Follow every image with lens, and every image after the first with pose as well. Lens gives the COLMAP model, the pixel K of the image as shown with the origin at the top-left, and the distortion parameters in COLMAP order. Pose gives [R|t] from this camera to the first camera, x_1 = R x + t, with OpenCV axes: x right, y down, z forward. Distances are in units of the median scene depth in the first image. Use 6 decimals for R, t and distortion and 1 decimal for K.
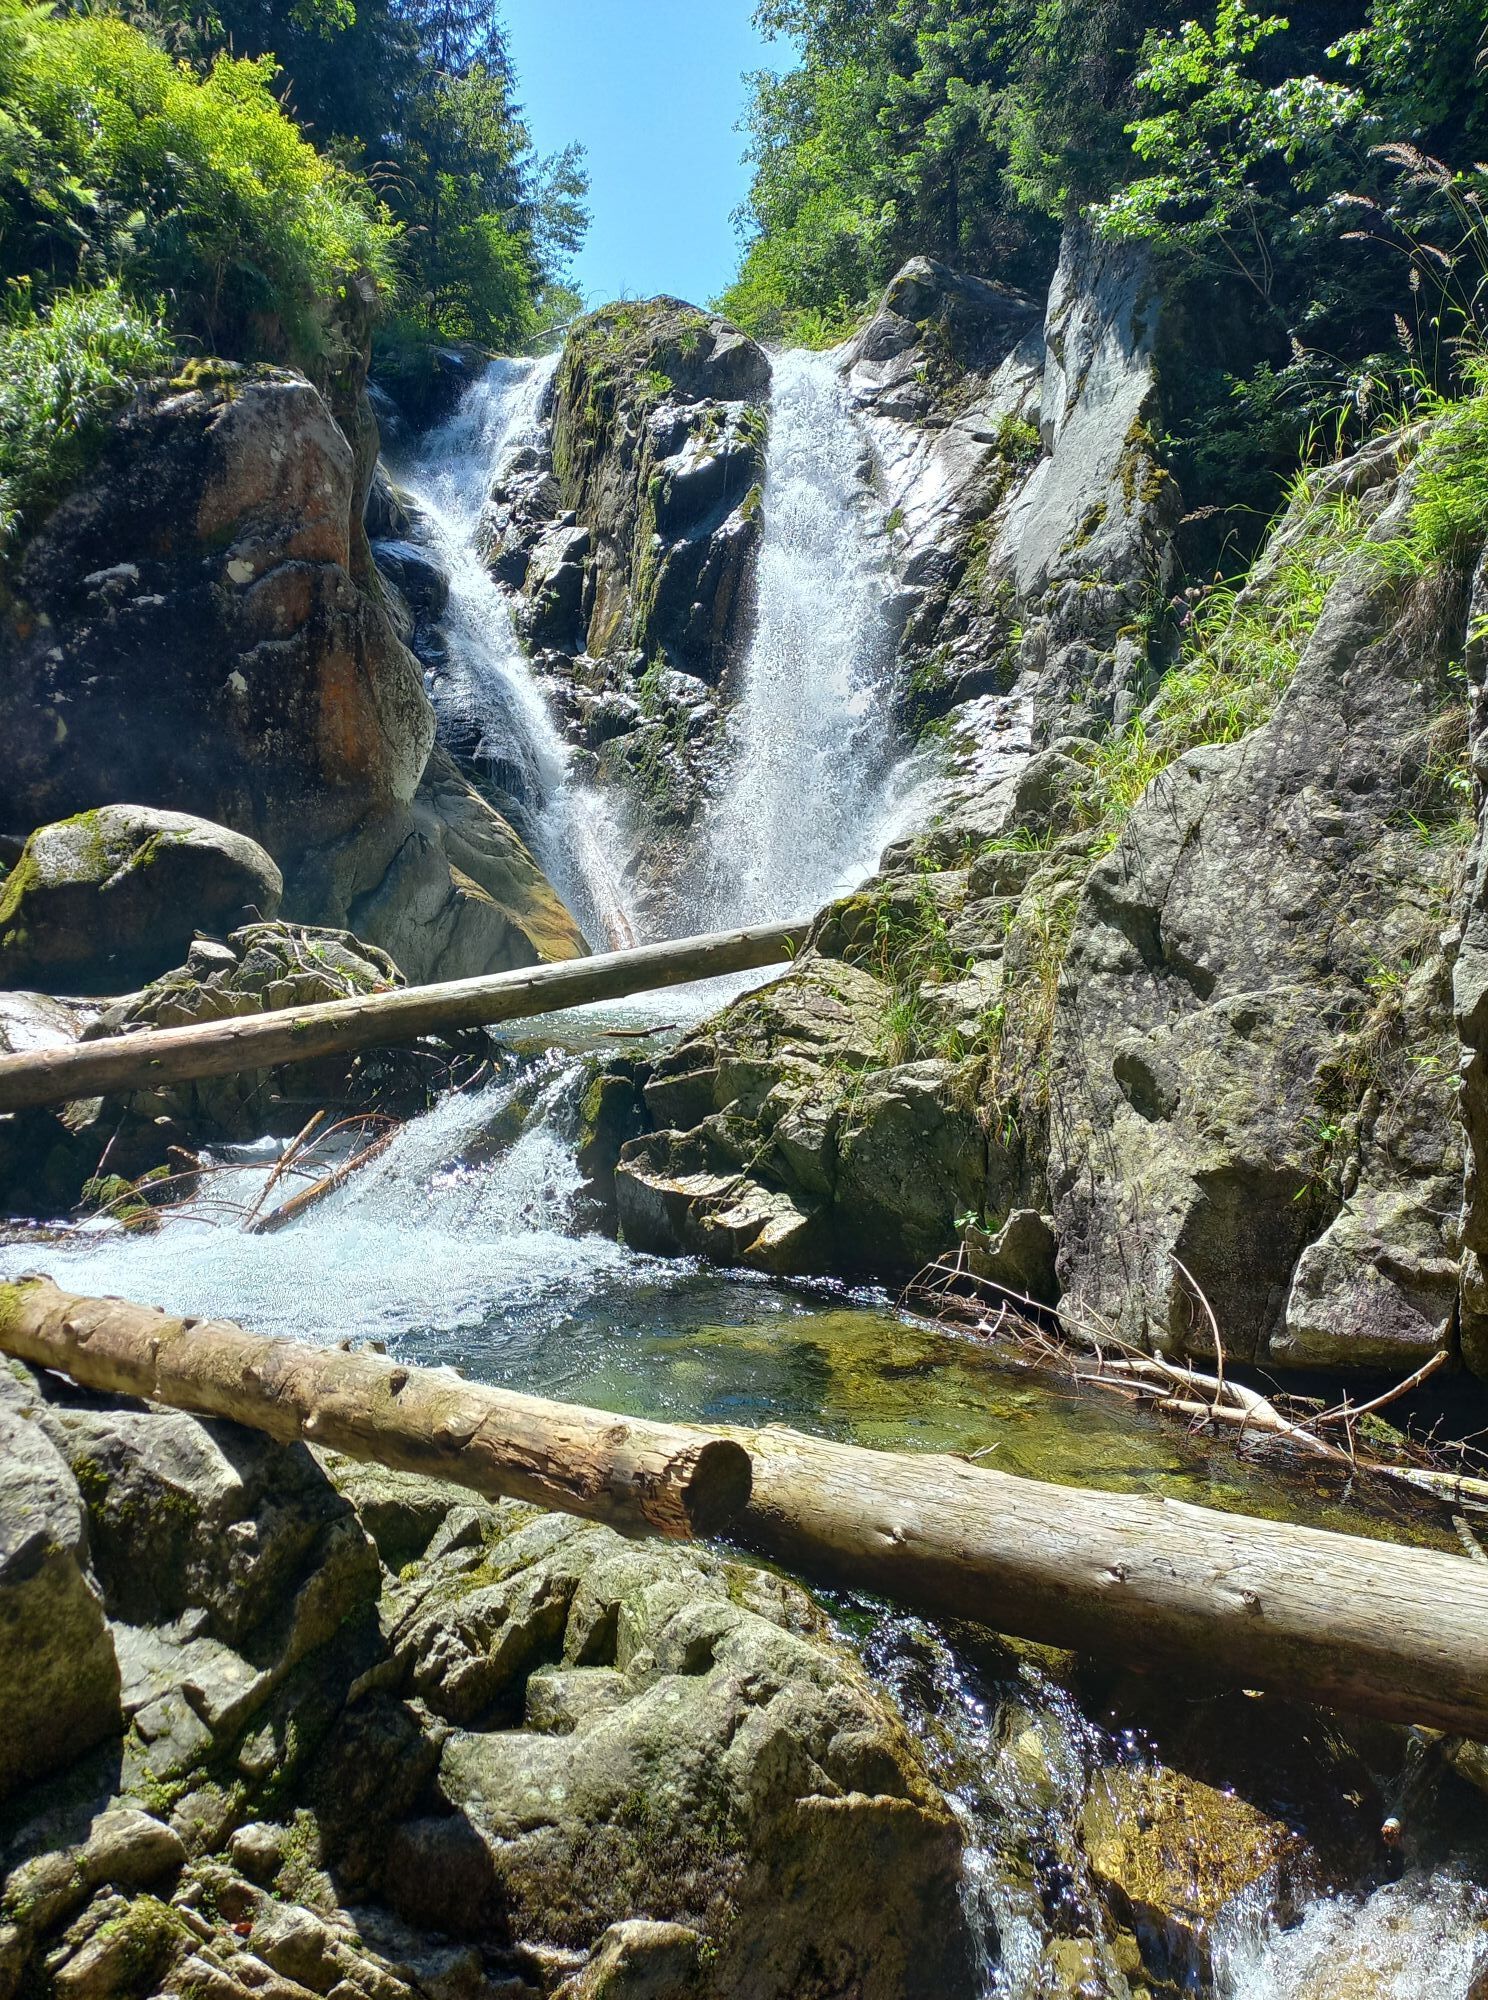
lens RADIAL K [[1563.6, 0, 744.3], [0, 1563.6, 992.2], [0, 0, 1]] dist [0.078256, -0.075810]
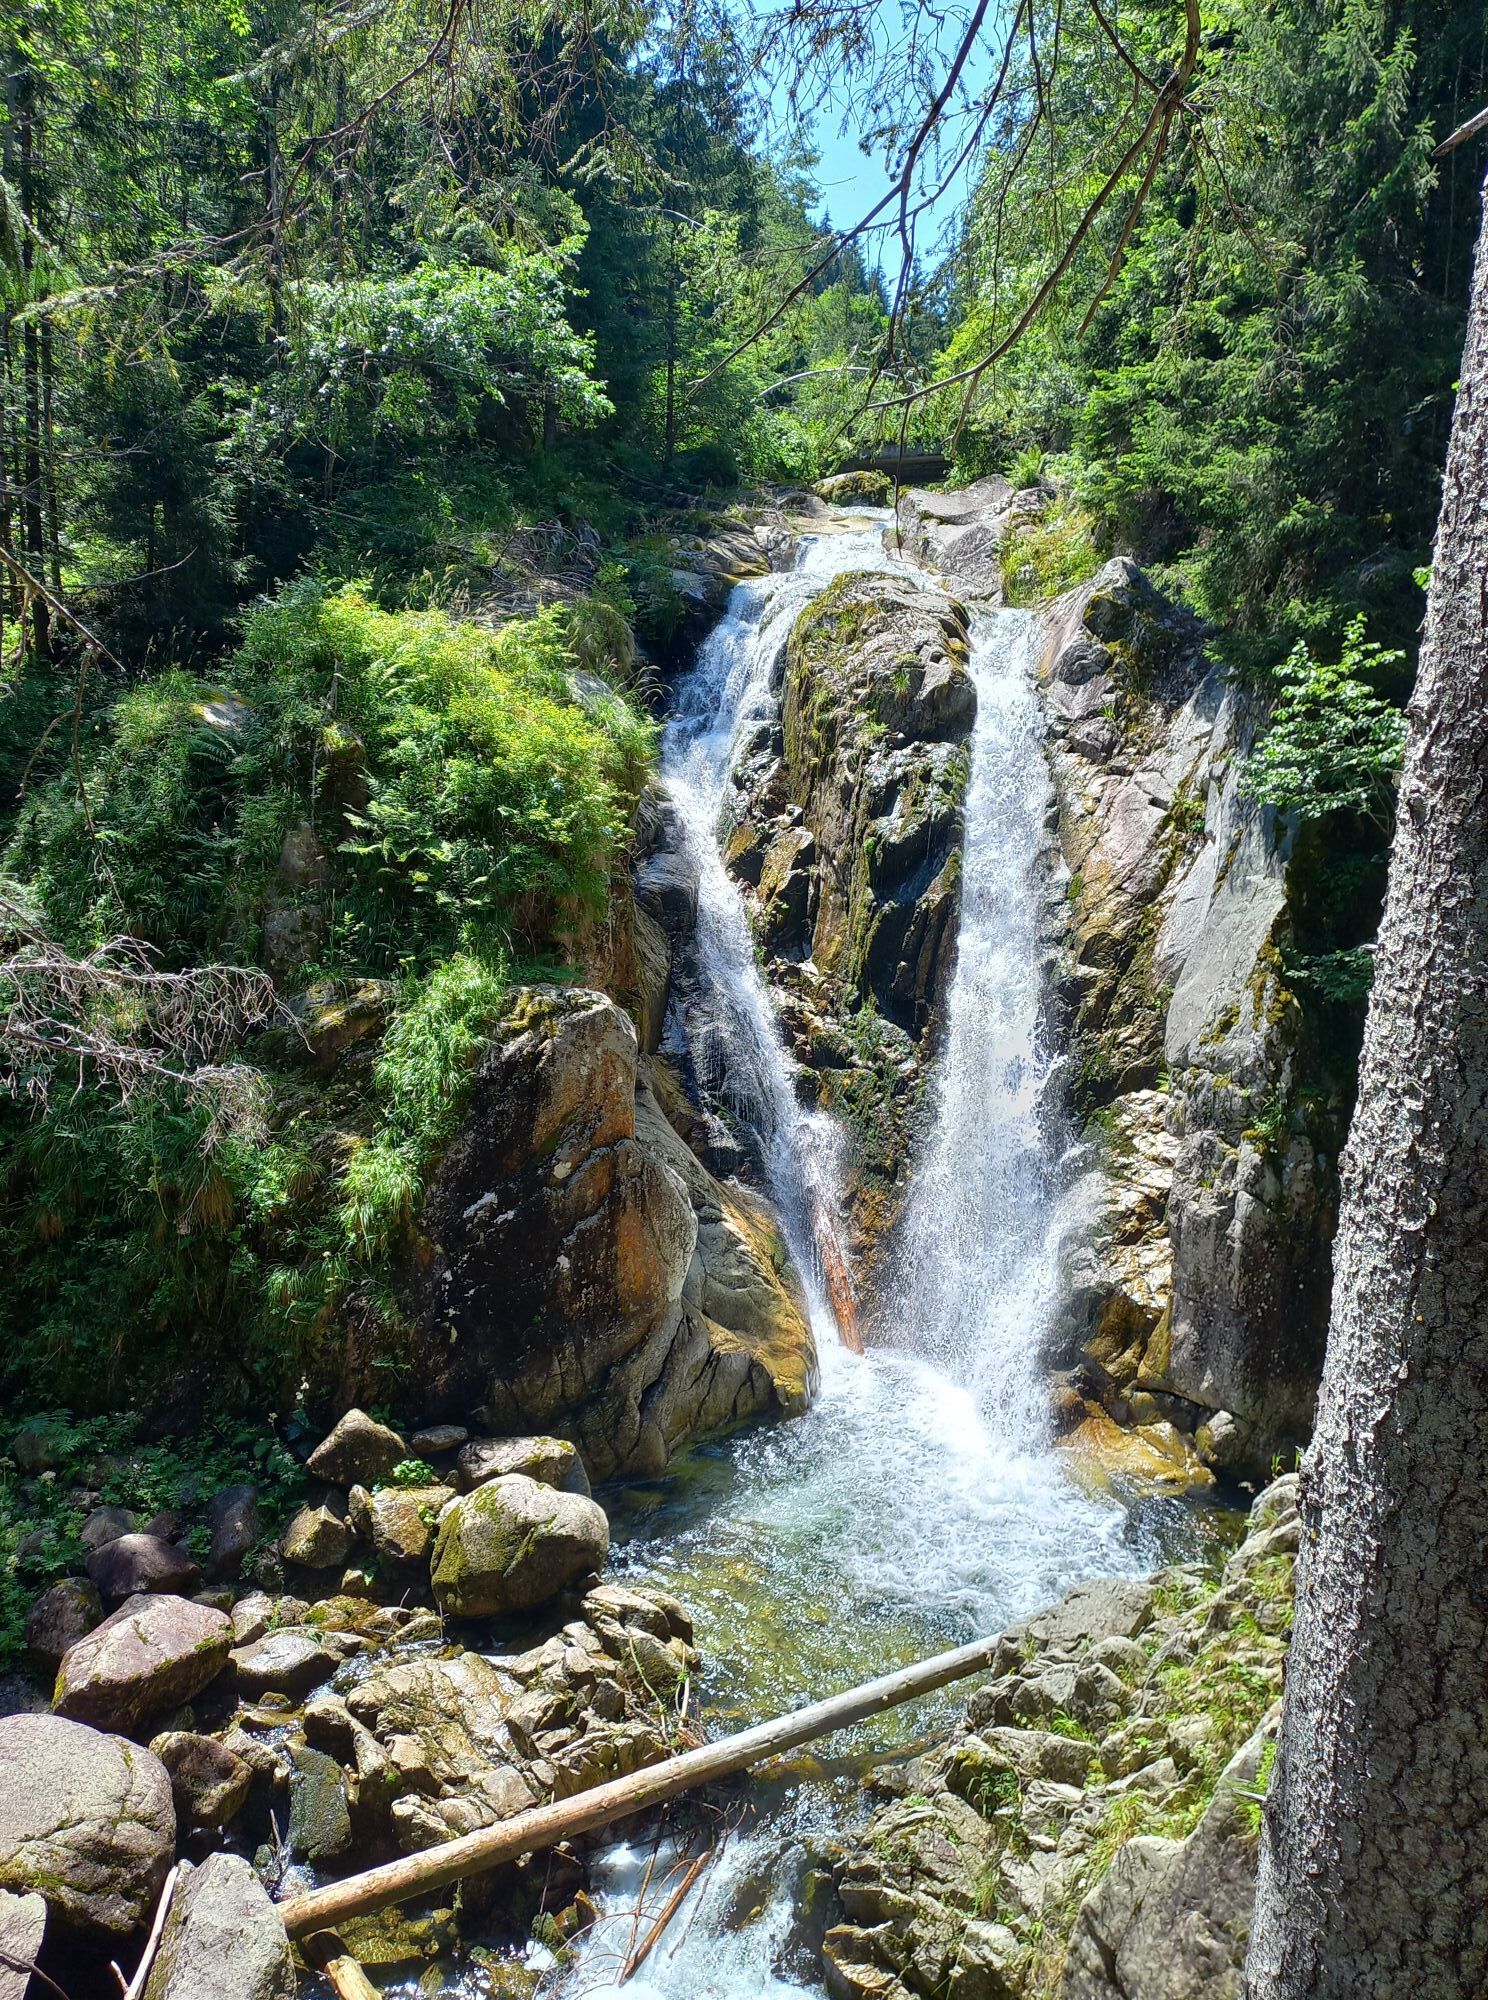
lens RADIAL K [[1563.6, 0, 700.0], [0, 1563.6, 1019.6], [0, 0, 1]] dist [0.078256, -0.075810]
pose [[0.984718, 0.011672, -0.173764, 0.033043], [0.011372, 0.991313, 0.131033, -0.474364], [0.173784, -0.131007, 0.976031, -0.256514]]
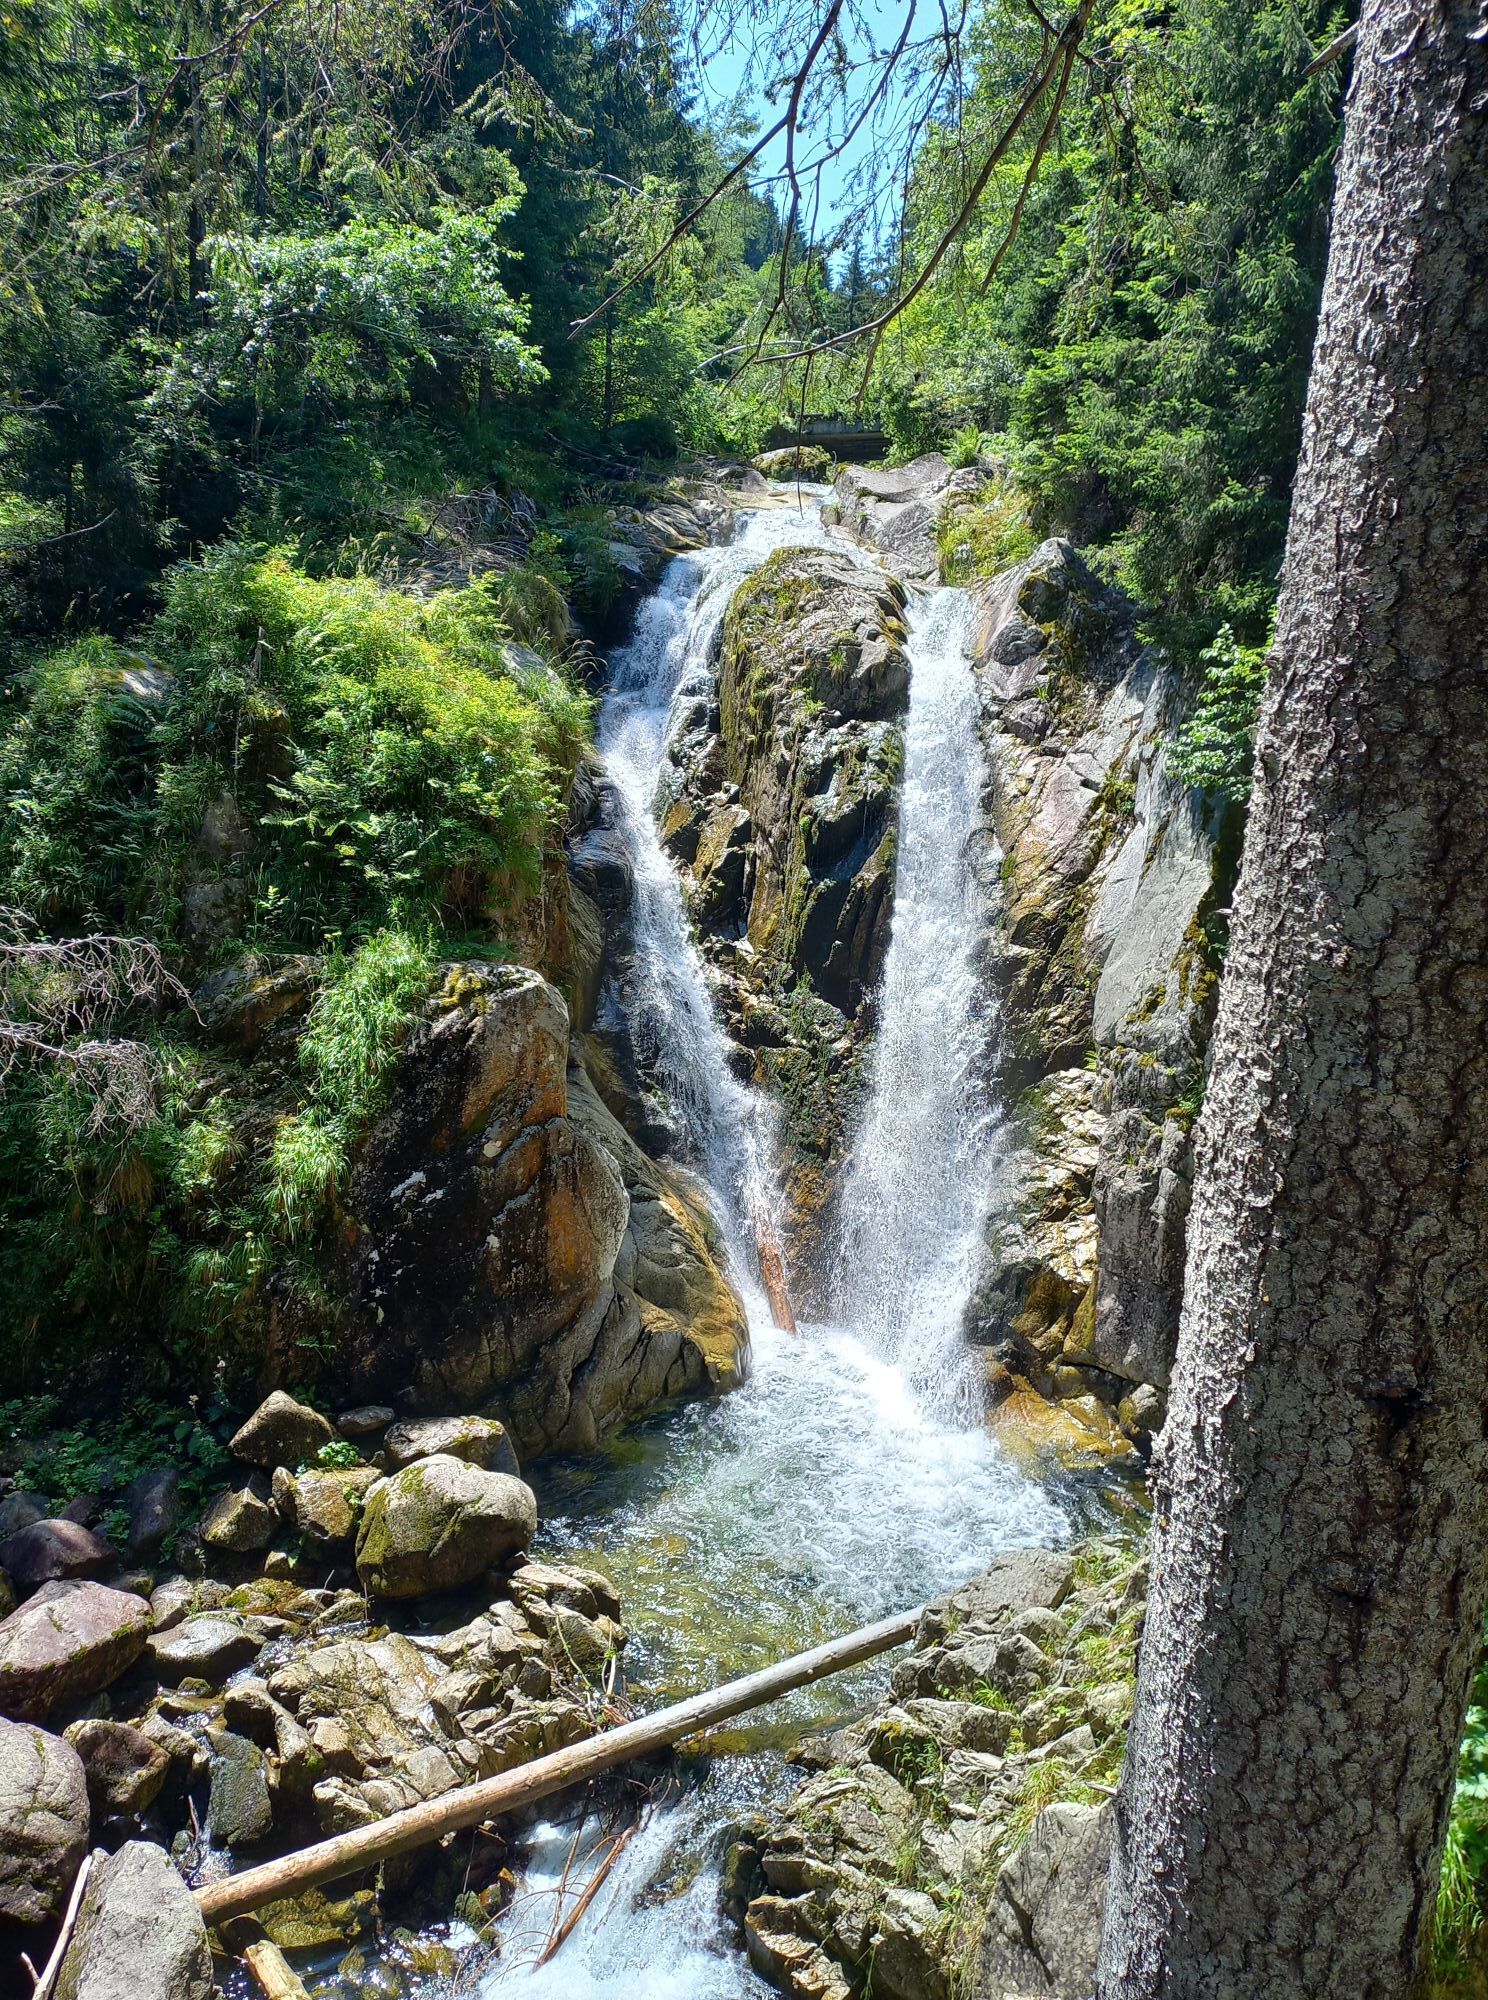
lens RADIAL K [[1563.6, 0, 718.3], [0, 1563.6, 1029.0], [0, 0, 1]] dist [0.078256, -0.075810]
pose [[0.992024, 0.017816, -0.124783, 0.038581], [0.001201, 0.988580, 0.150693, -0.472790], [0.126042, -0.149641, 0.980674, -0.249739]]
